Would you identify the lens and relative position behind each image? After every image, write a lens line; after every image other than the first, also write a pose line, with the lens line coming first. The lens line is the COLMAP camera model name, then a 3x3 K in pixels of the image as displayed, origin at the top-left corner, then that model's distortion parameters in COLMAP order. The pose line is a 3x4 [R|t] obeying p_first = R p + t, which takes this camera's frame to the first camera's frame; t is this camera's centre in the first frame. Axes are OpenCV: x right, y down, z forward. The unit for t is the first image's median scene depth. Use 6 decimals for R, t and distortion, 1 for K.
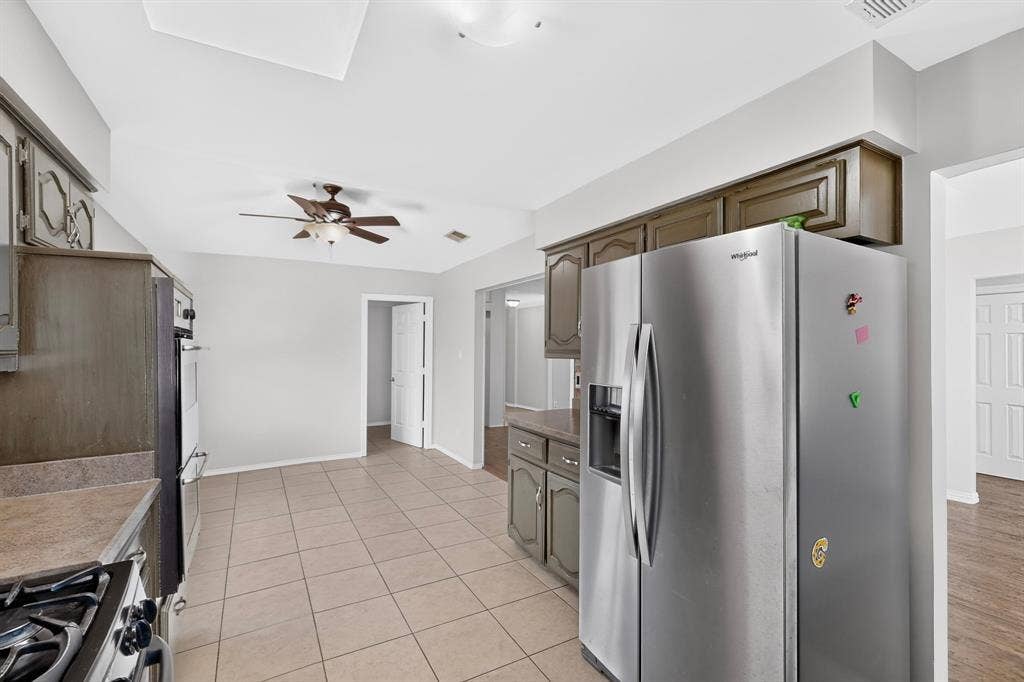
lens RADIAL K [[446.4, 0, 509.5], [0, 446.4, 346.4], [0, 0, 1]] dist [0.000258, 0.000193]
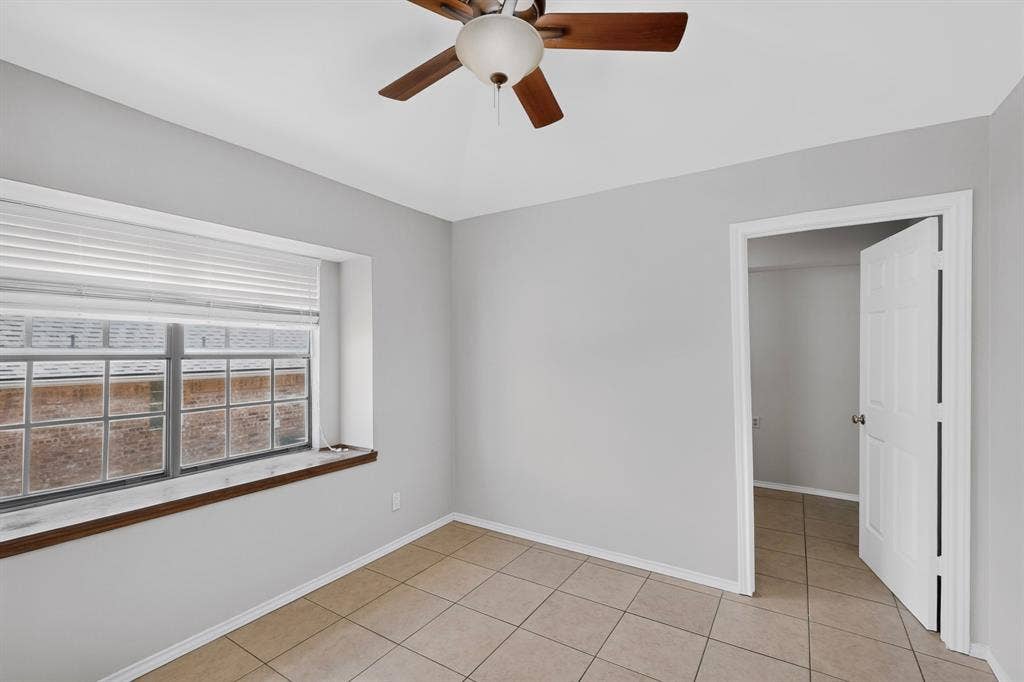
lens RADIAL K [[458.5, 0, 512.0], [0, 458.5, 341.0], [0, 0, 1]] dist [0.033162, -0.000028]
pose [[0.469552, -0.006289, -0.882883, -0.021553], [0.002405, 0.999980, -0.005844, 0.000639], [0.882902, 0.000621, 0.469557, 0.531714]]
